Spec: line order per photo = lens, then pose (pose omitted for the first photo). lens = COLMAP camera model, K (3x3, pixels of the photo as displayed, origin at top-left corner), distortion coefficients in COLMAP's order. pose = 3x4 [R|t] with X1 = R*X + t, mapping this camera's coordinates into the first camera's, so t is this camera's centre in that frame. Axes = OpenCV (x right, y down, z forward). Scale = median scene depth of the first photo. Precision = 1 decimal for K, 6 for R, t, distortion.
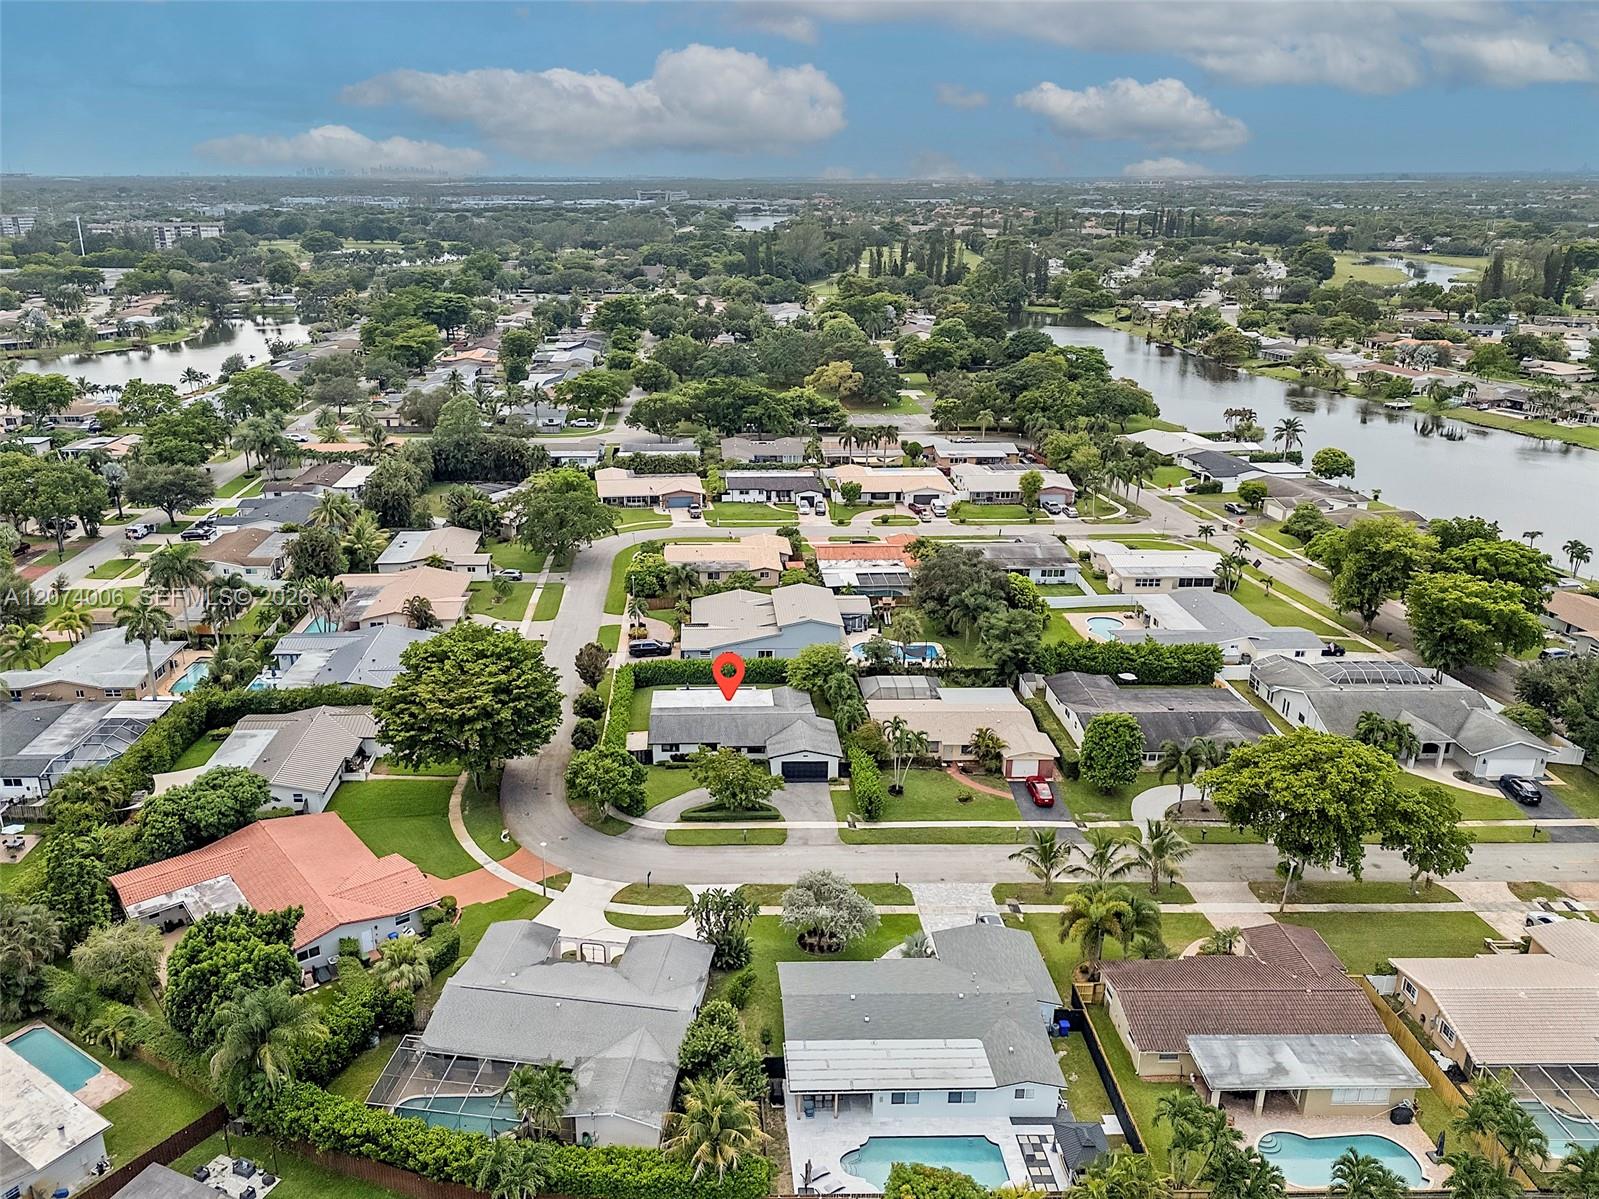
lens RADIAL K [[1191.8, 0, 724.1], [0, 1191.8, 609.9], [0, 0, 1]] dist [0.022518, -0.002434]
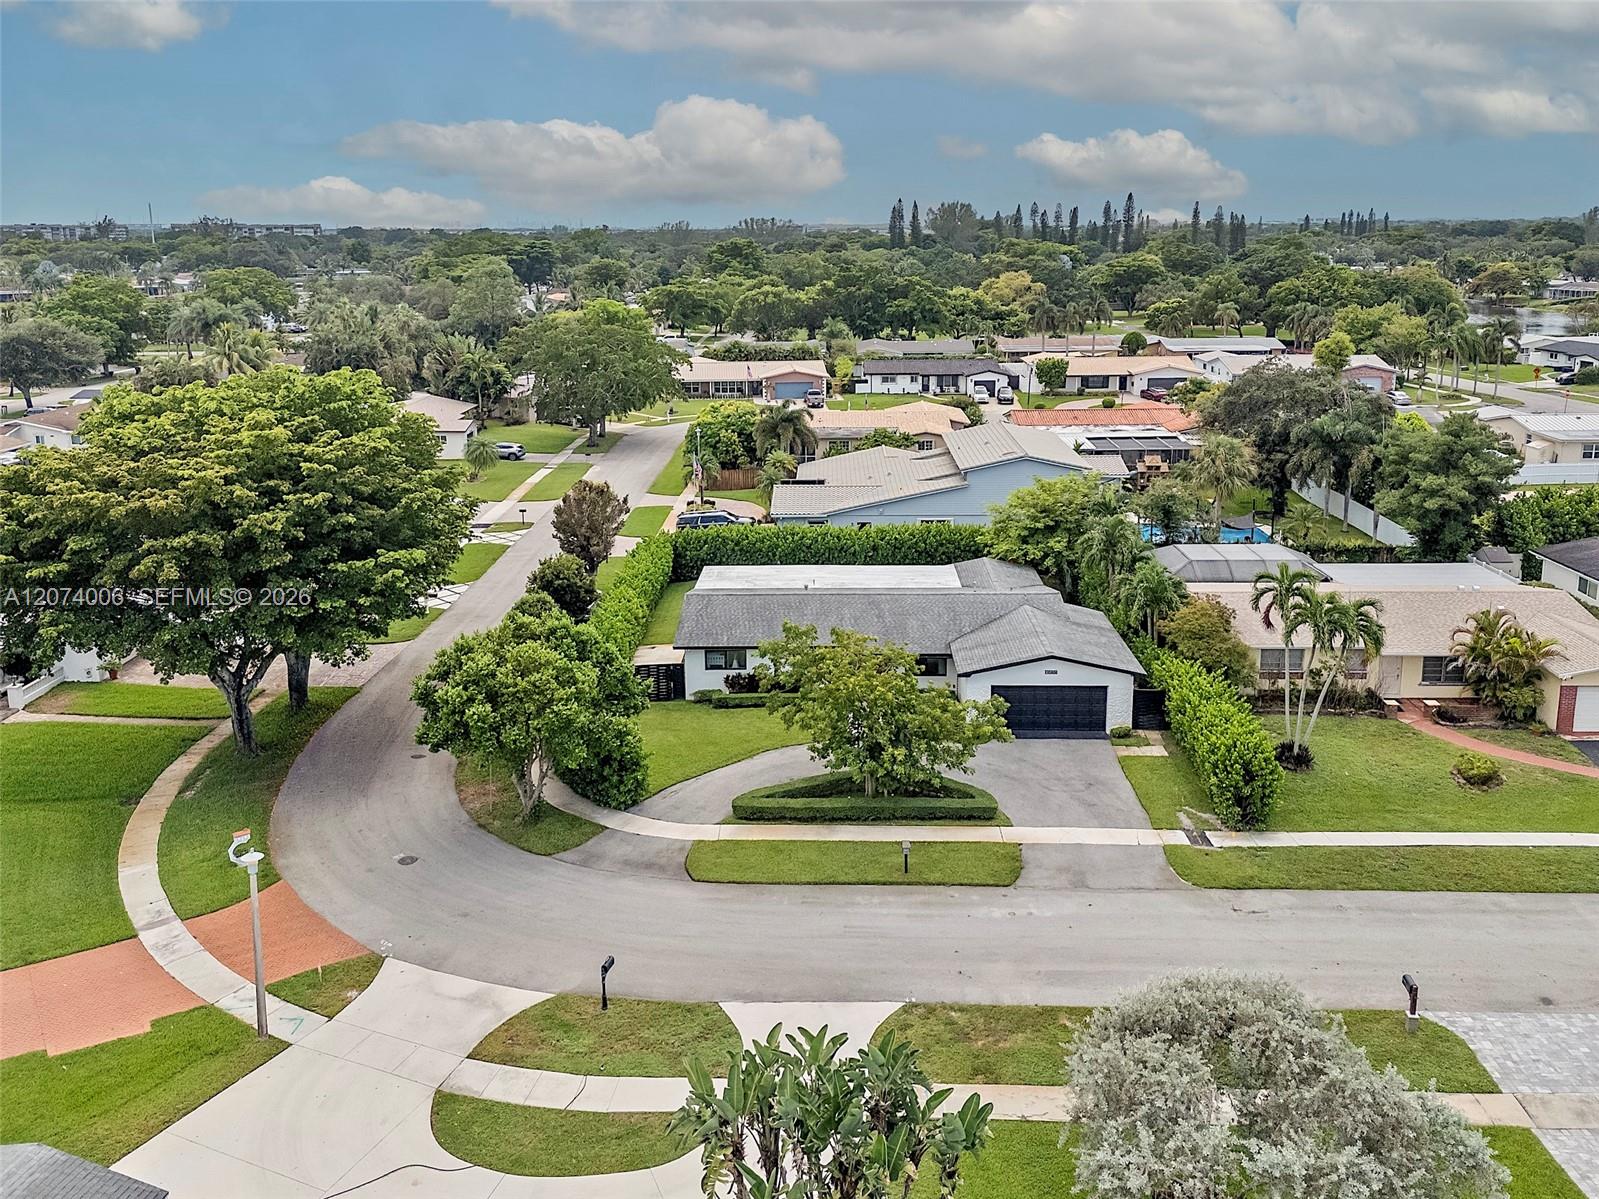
lens RADIAL K [[1278.7, 0, 796.3], [0, 1278.7, 501.4], [0, 0, 1]] dist [0.011960, -0.013061]
pose [[0.998638, 0.000998, -0.052168, 0.004090], [-0.007918, 0.991135, -0.132619, 0.119900], [0.051573, 0.132852, 0.989793, 0.540717]]
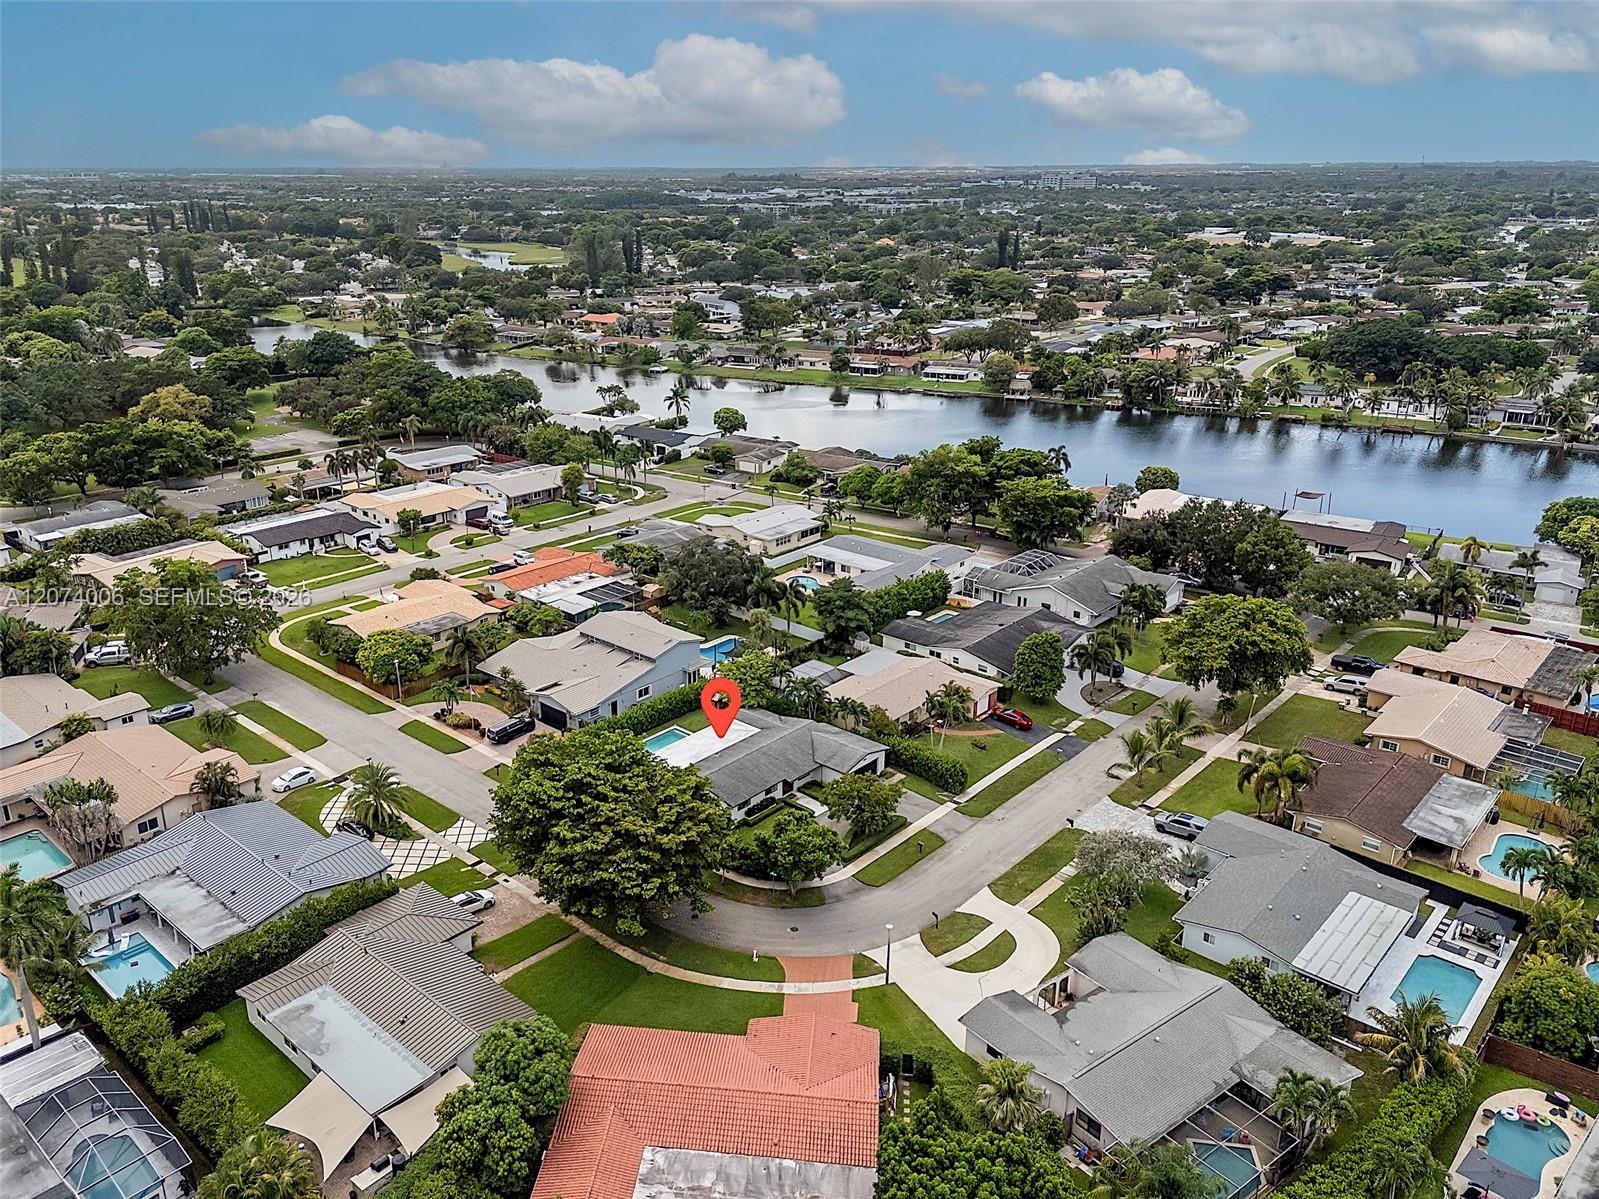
lens RADIAL K [[1191.8, 0, 724.1], [0, 1191.8, 609.9], [0, 0, 1]] dist [0.022518, -0.002434]
pose [[0.697844, -0.243270, 0.673672, -0.630634], [0.239513, 0.965667, 0.100606, -0.121179], [-0.675017, 0.091146, 0.732151, 0.331409]]
